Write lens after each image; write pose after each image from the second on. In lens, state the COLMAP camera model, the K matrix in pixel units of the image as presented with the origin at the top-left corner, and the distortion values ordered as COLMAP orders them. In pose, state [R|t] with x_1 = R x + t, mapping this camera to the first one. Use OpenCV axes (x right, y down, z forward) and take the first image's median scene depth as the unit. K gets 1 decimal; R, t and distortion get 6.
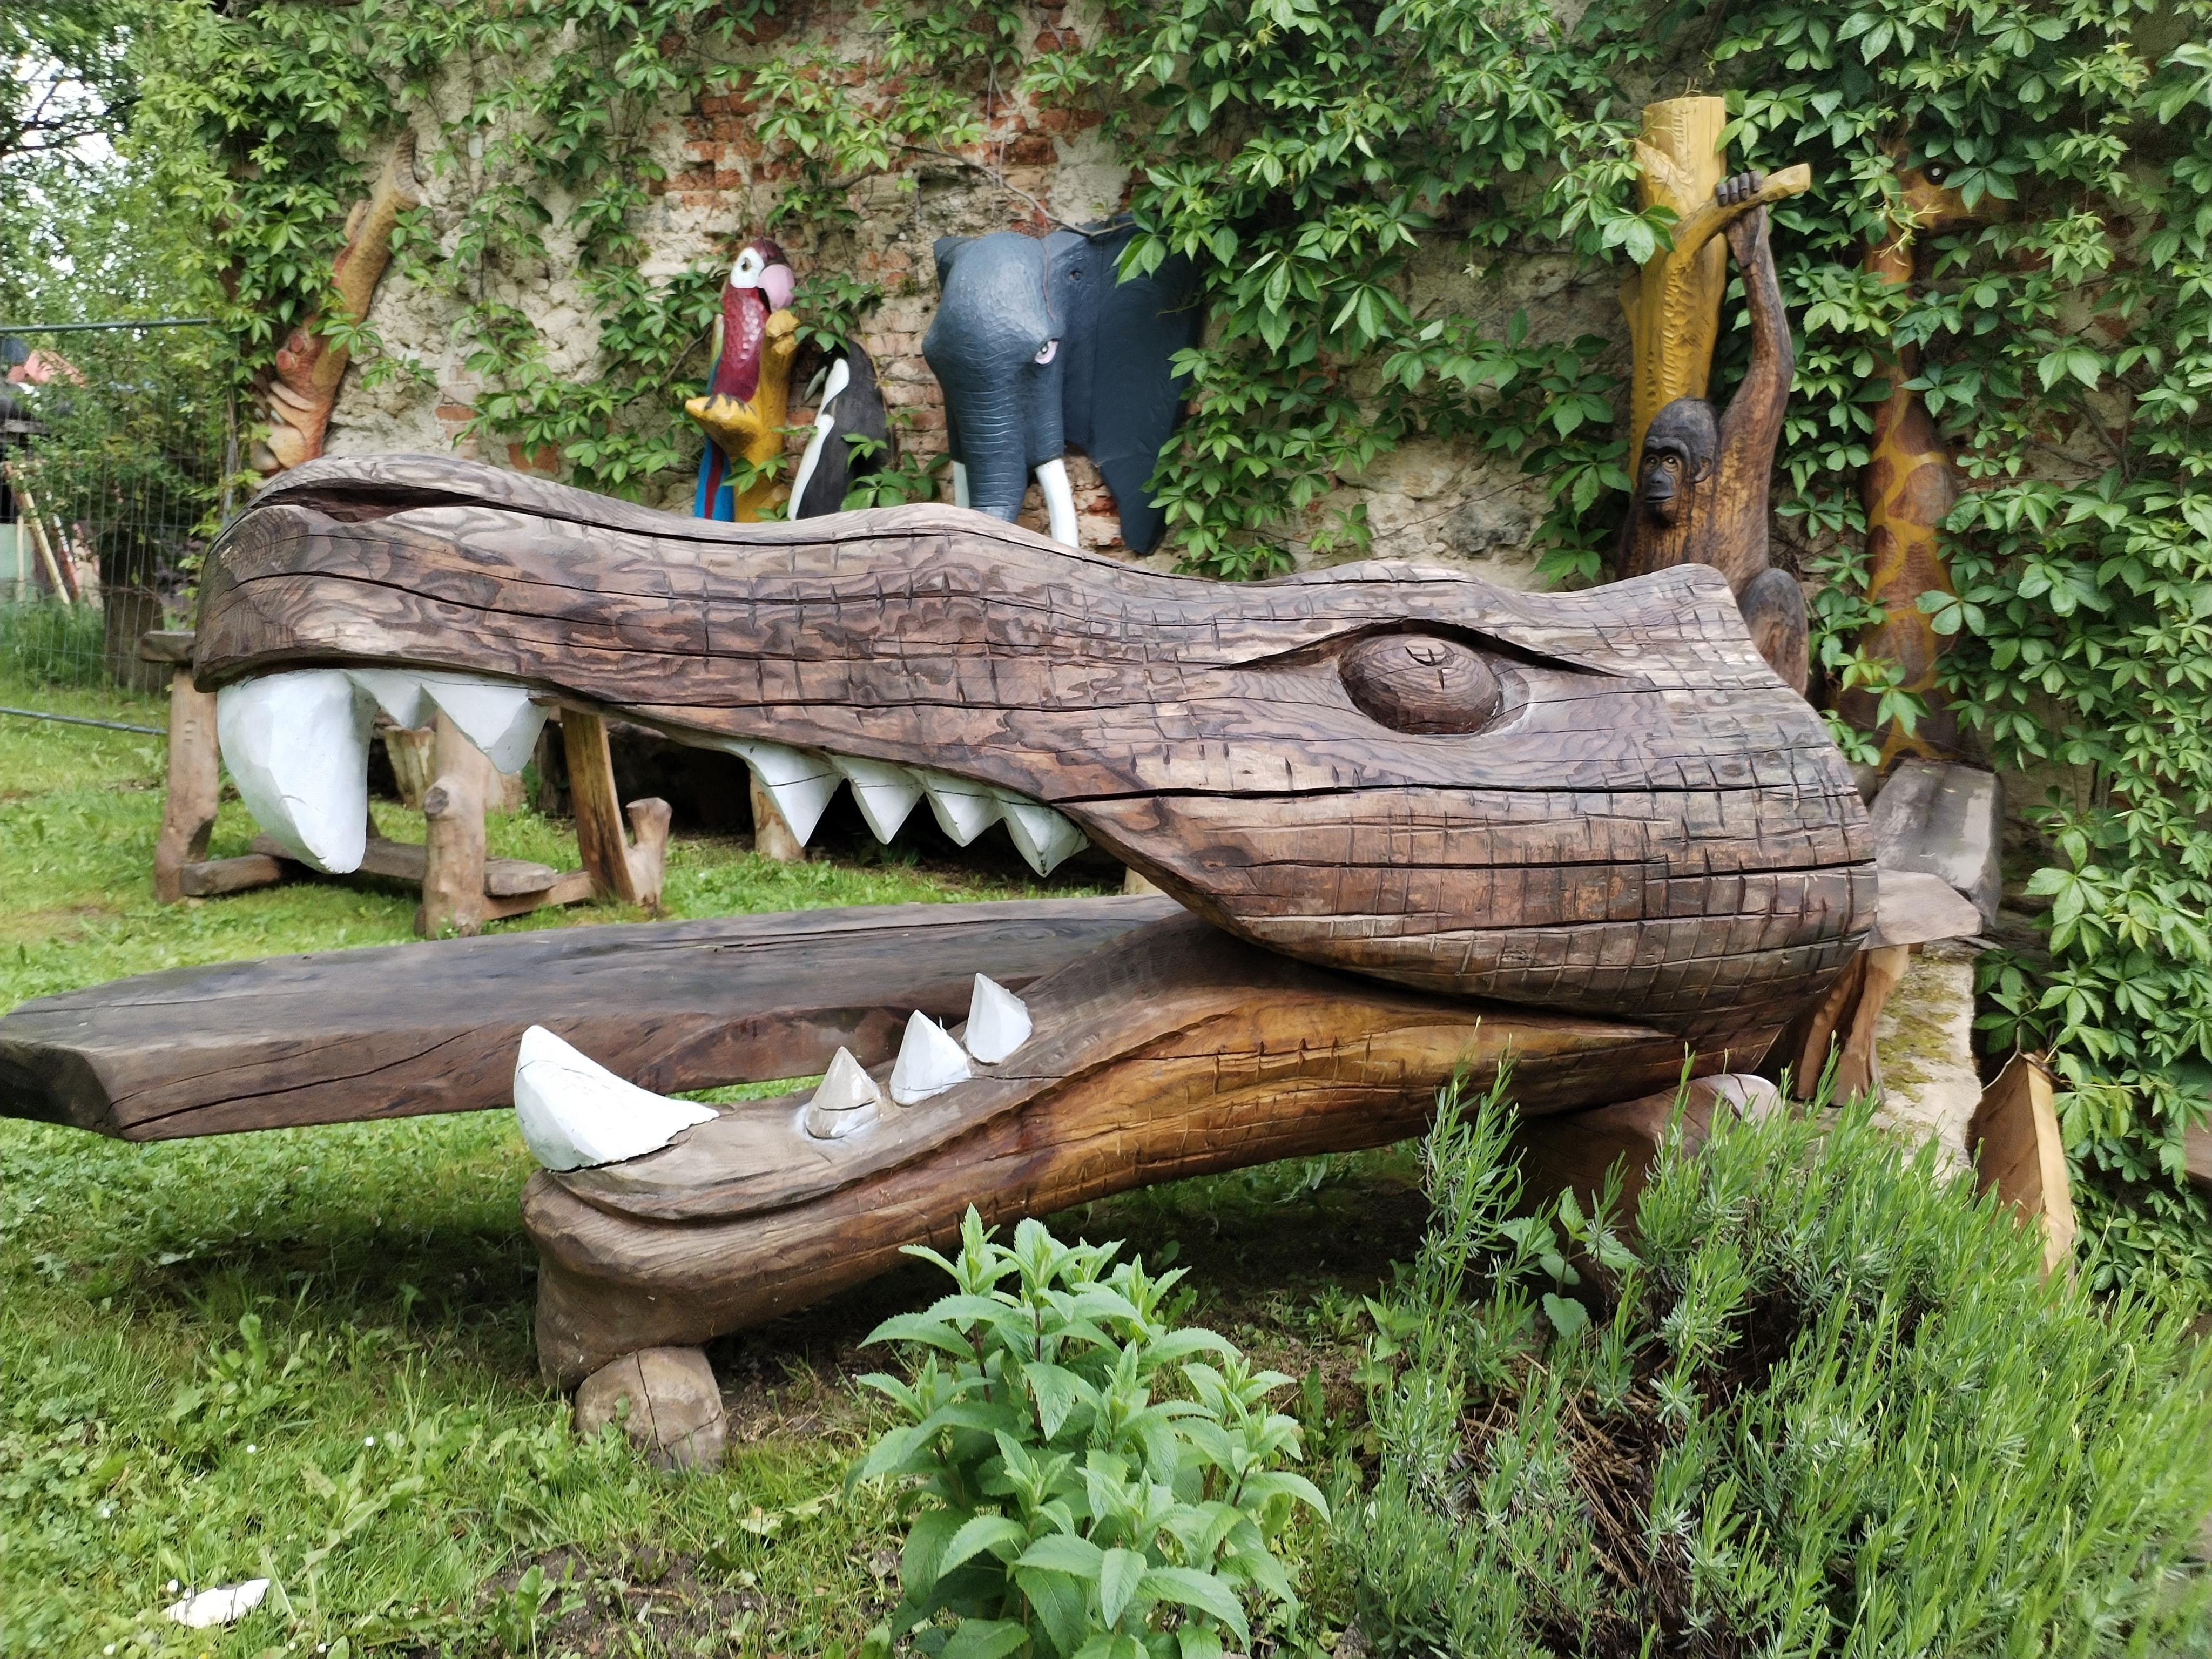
lens RADIAL K [[1867.1, 0, 1105.5], [0, 1867.1, 829.8], [0, 0, 1]] dist [0.005293, 0.001780]
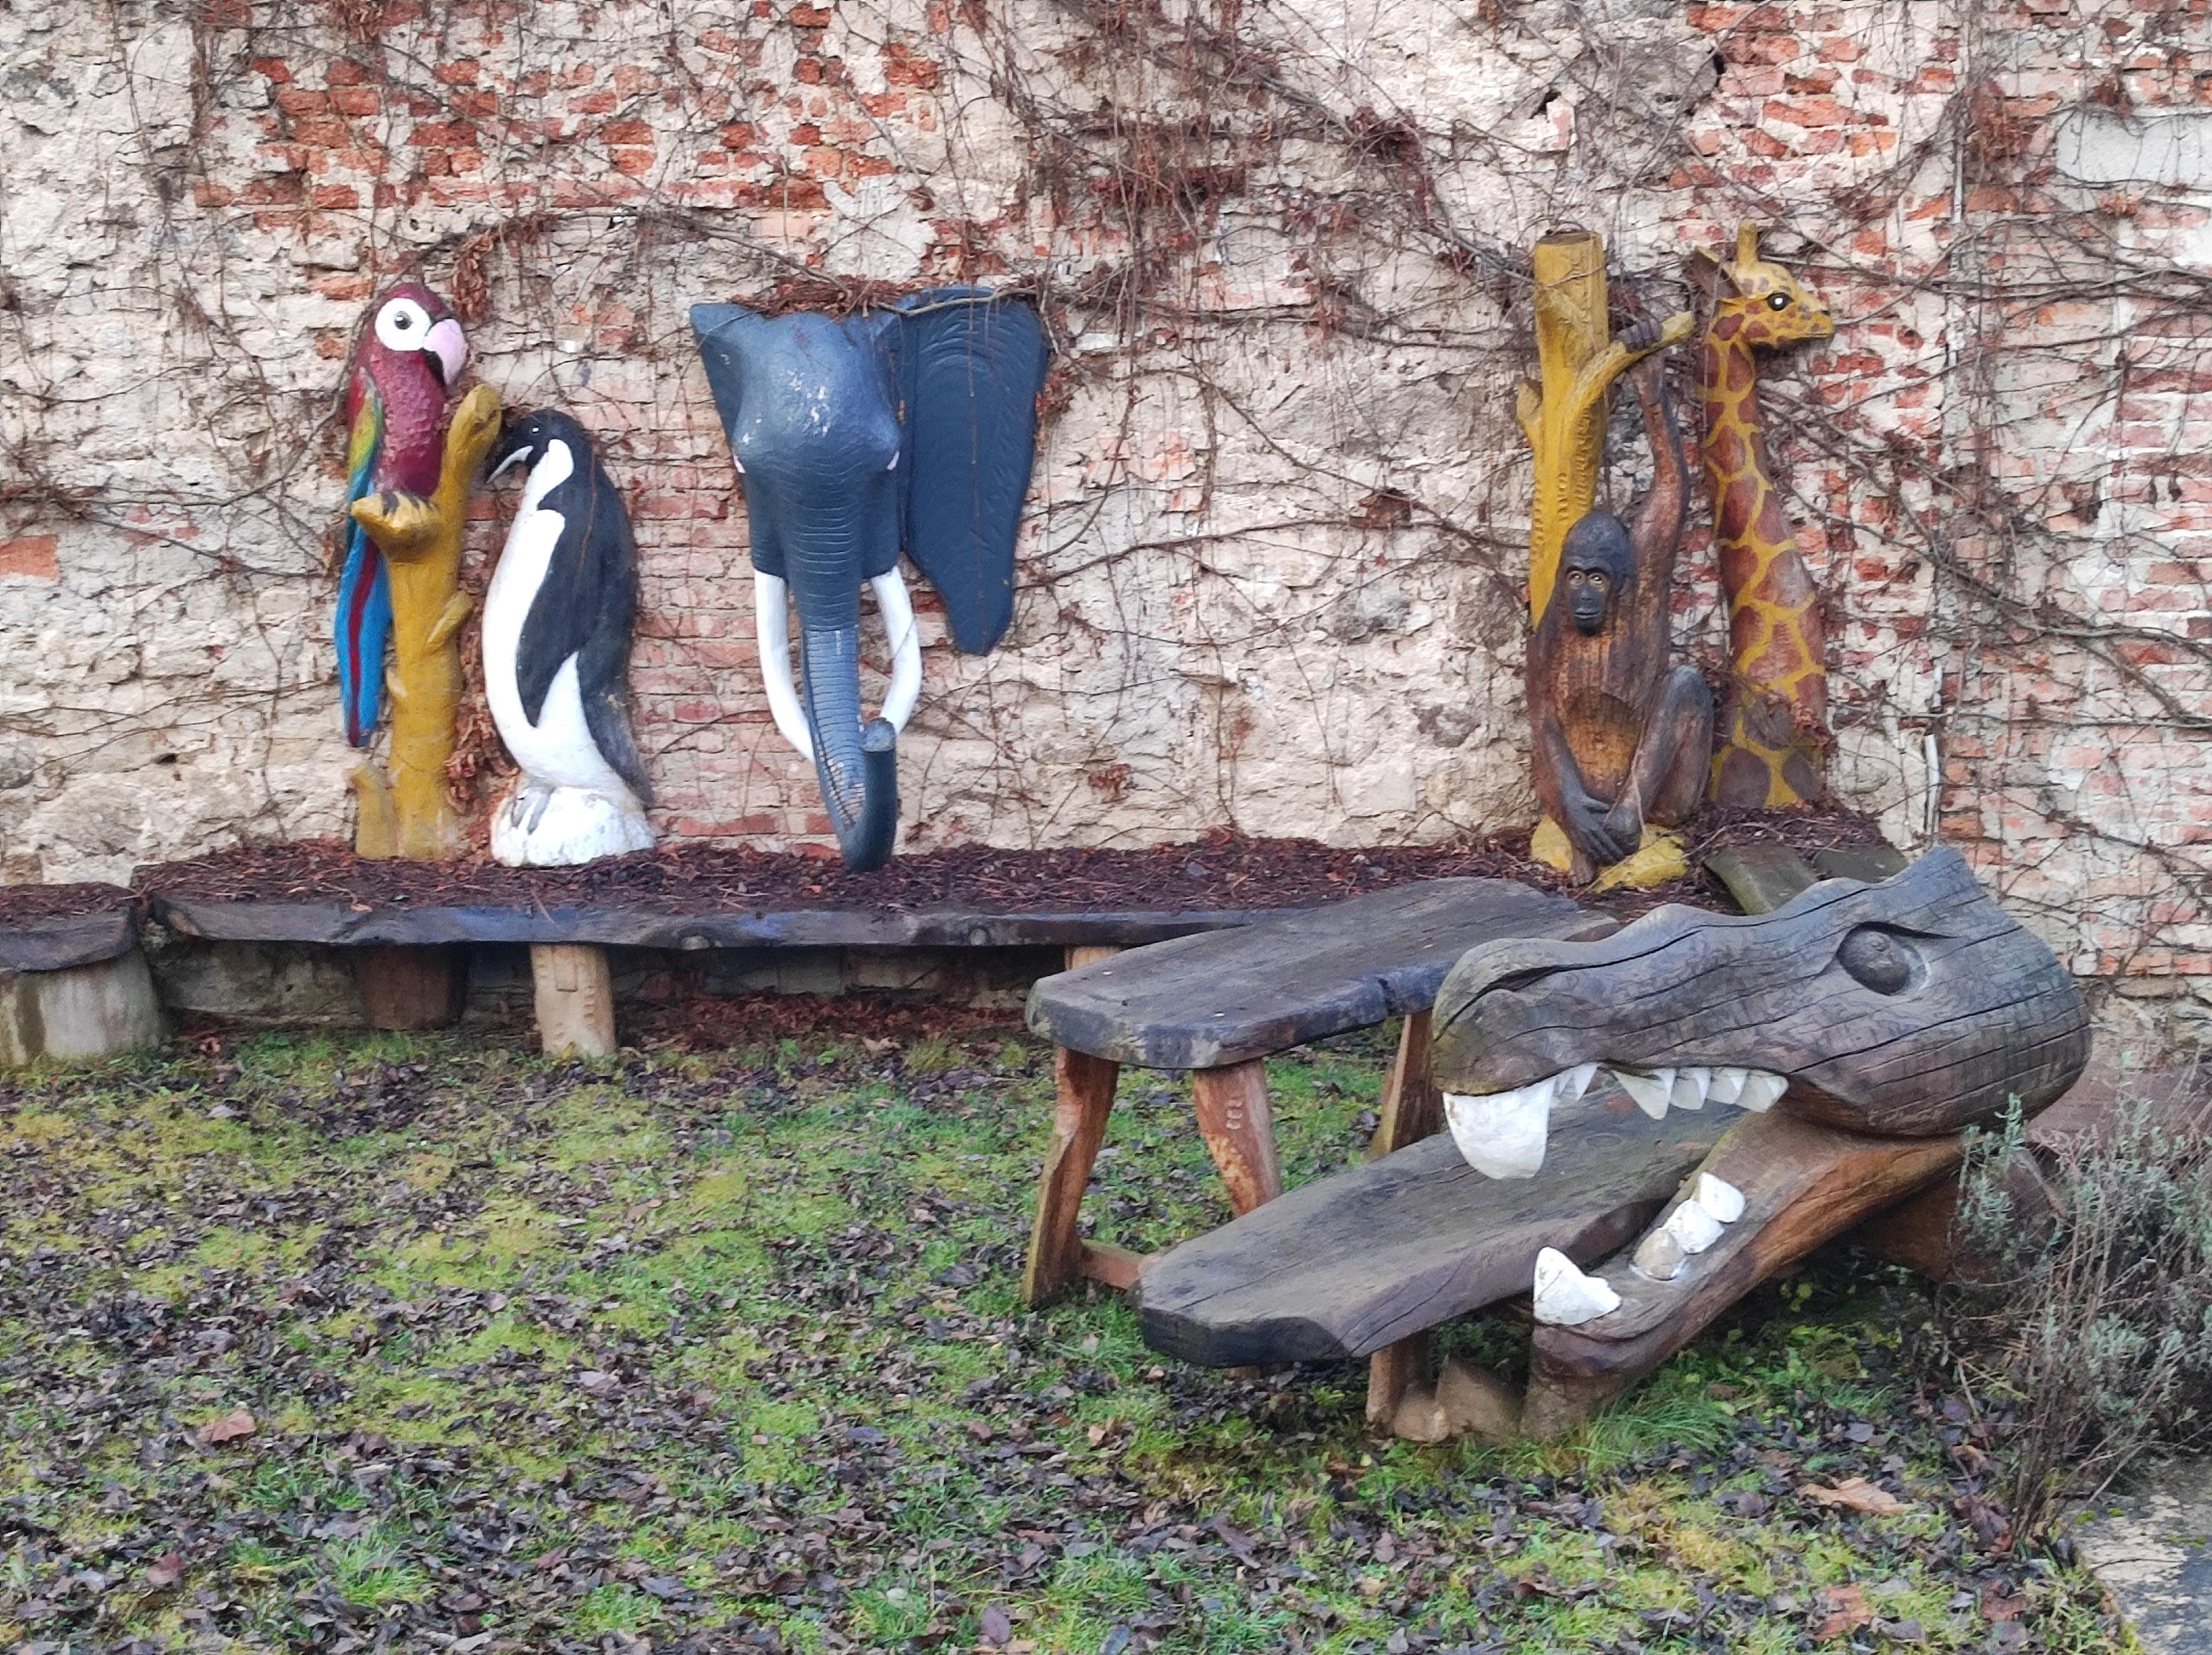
lens RADIAL K [[1613.0, 0, 1106.2], [0, 1613.0, 822.4], [0, 0, 1]] dist [-0.003499, -0.000608]
pose [[0.997527, -0.066275, 0.023406, 0.068984], [0.067641, 0.995693, -0.063401, -0.027044], [-0.019103, 0.064827, 0.997714, 0.307623]]
